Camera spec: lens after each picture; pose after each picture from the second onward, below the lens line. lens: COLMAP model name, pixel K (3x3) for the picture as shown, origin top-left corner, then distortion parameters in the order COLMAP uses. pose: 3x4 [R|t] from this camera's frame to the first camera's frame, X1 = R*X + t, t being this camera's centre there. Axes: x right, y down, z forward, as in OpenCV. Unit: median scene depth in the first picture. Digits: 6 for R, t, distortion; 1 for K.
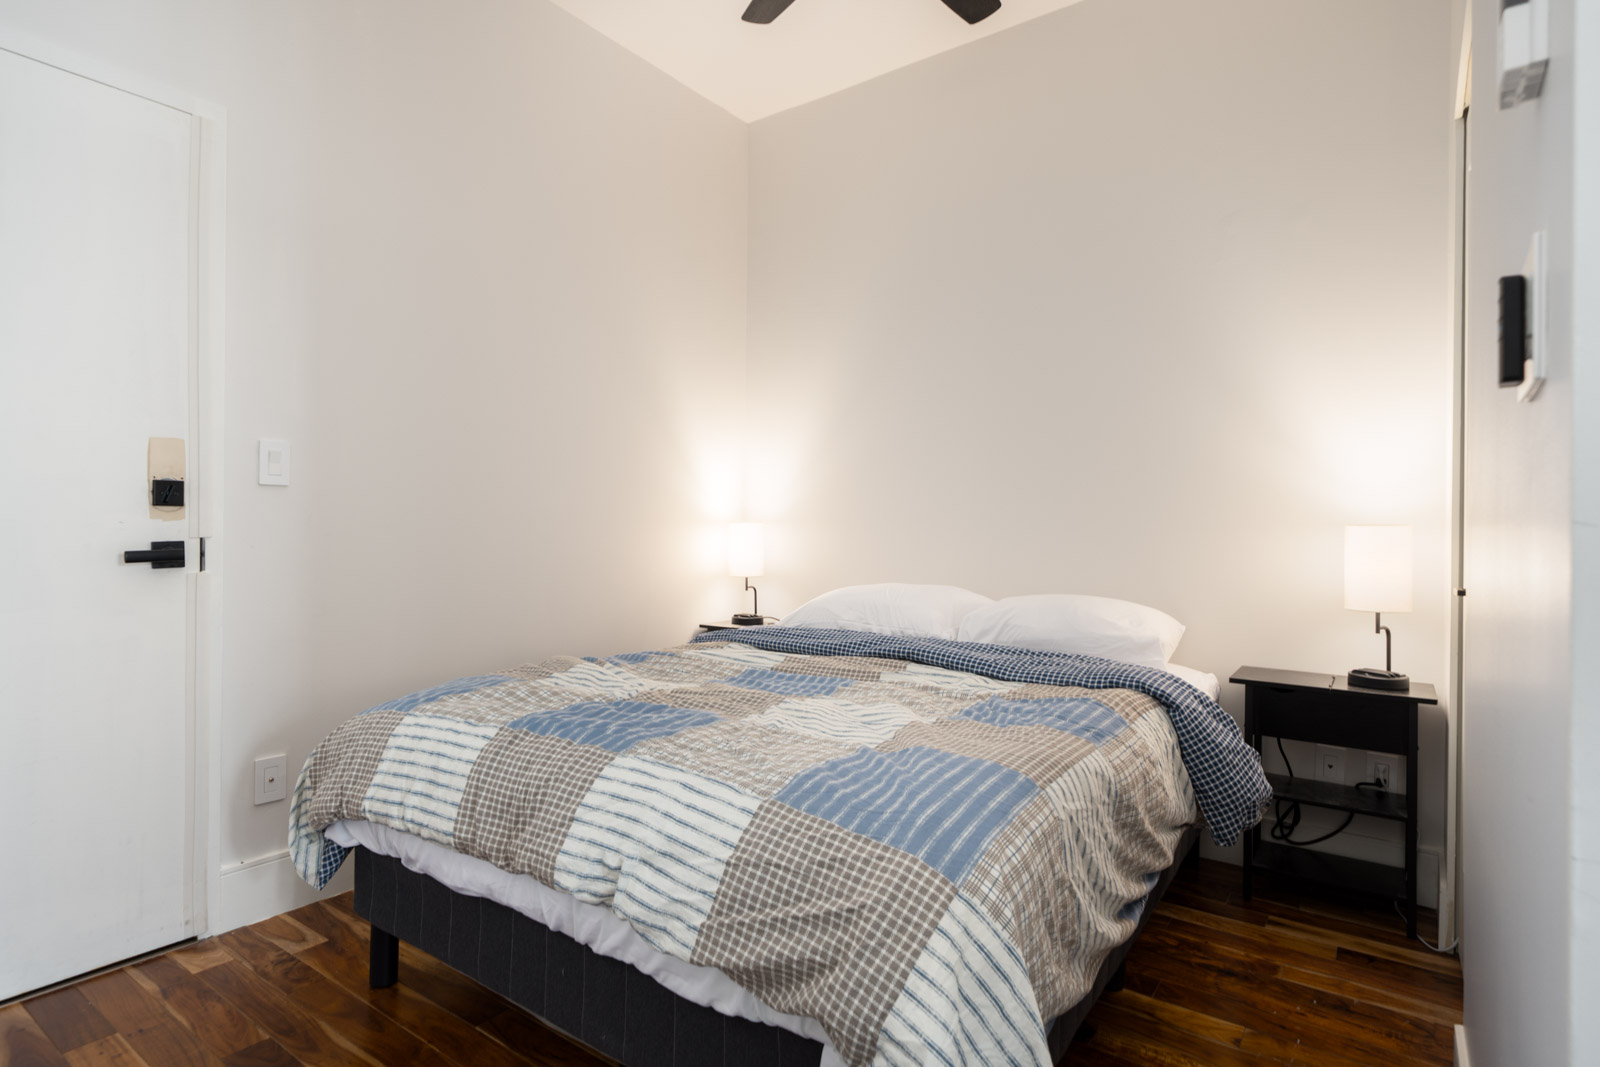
lens RADIAL K [[842.4, 0, 800.0], [0, 842.4, 533.5], [0, 0, 1]] dist [0.002118, 0.000590]
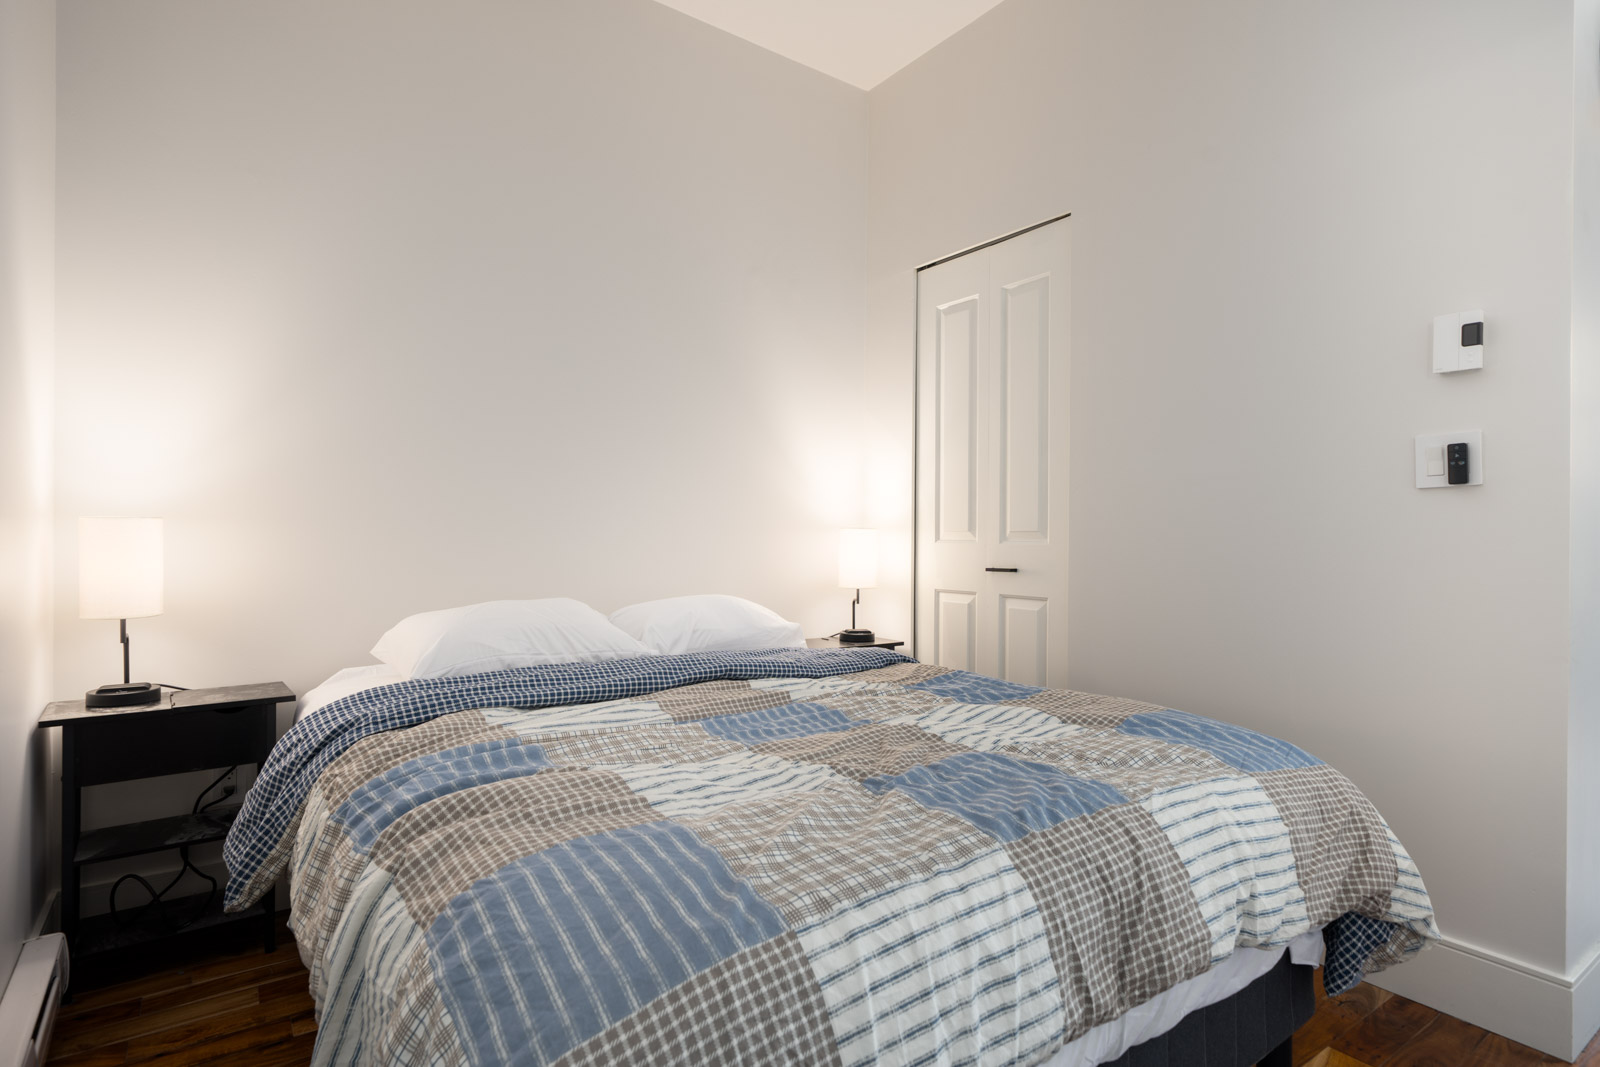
lens RADIAL K [[830.6, 0, 799.4], [0, 830.6, 536.4], [0, 0, 1]] dist [0.000670, 0.000243]
pose [[0.315915, -0.008972, 0.948745, -0.860382], [-0.000607, 0.999953, 0.009659, -0.013118], [-0.948787, -0.003627, 0.315895, 0.807018]]
